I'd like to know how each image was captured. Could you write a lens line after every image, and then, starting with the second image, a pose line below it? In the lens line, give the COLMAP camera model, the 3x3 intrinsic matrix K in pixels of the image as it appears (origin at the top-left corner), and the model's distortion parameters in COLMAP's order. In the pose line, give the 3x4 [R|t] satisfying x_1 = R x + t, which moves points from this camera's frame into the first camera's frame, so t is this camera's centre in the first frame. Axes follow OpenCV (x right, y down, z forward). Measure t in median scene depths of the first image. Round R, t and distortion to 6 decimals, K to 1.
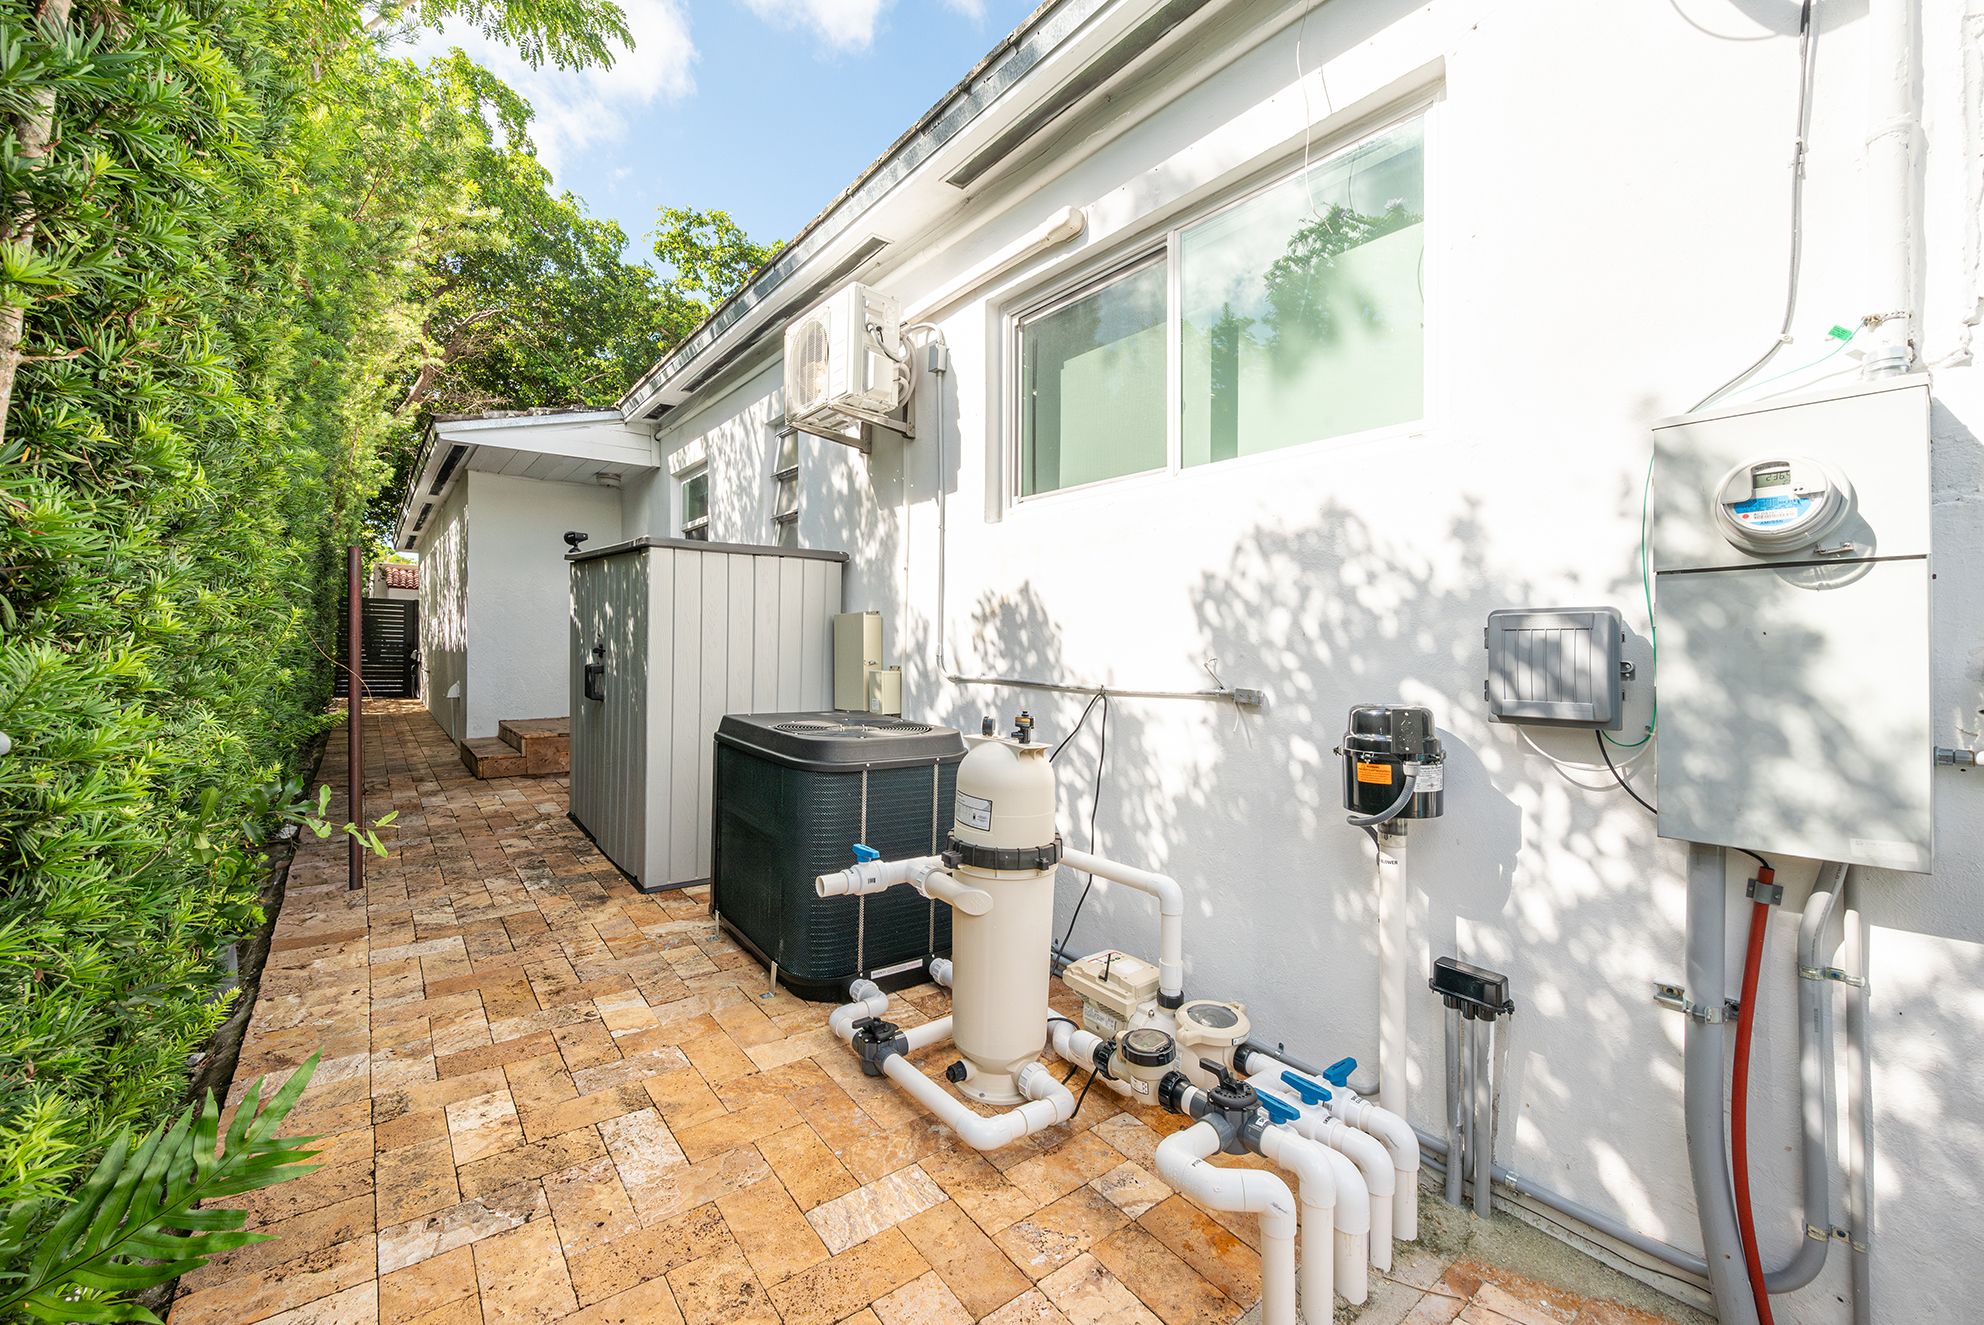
lens RADIAL K [[794.6, 0, 992.0], [0, 794.6, 662.5], [0, 0, 1]] dist [0.000368, 0.000000]
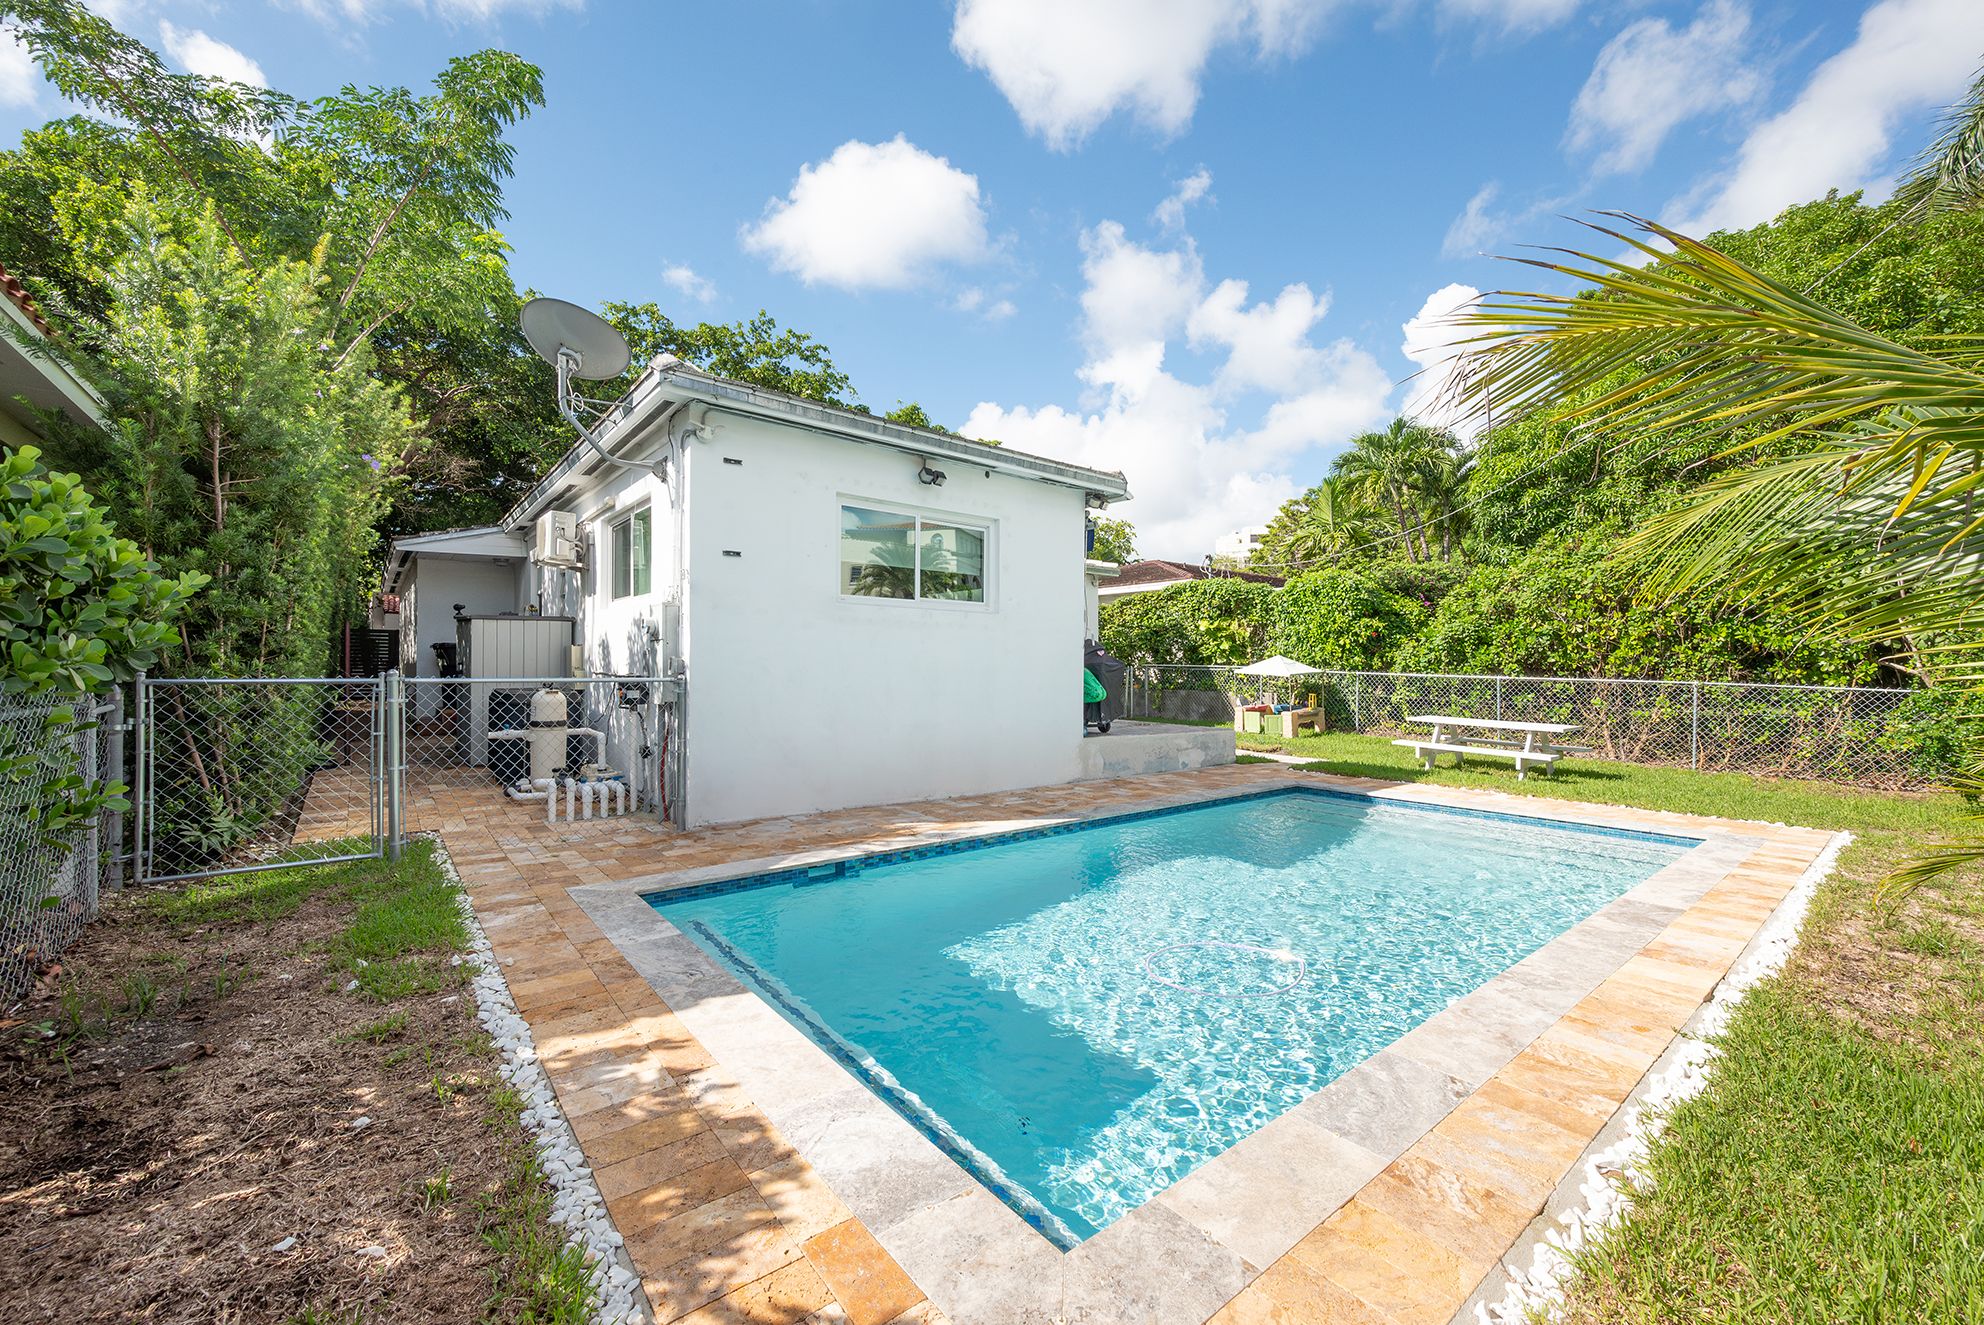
lens RADIAL K [[794.6, 0, 992.0], [0, 794.6, 662.5], [0, 0, 1]] dist [0.000368, 0.000000]
pose [[0.999879, -0.015401, -0.002121, 0.611437], [0.015374, 0.999810, -0.012014, 0.019681], [0.002306, 0.011980, 0.999926, -0.743361]]
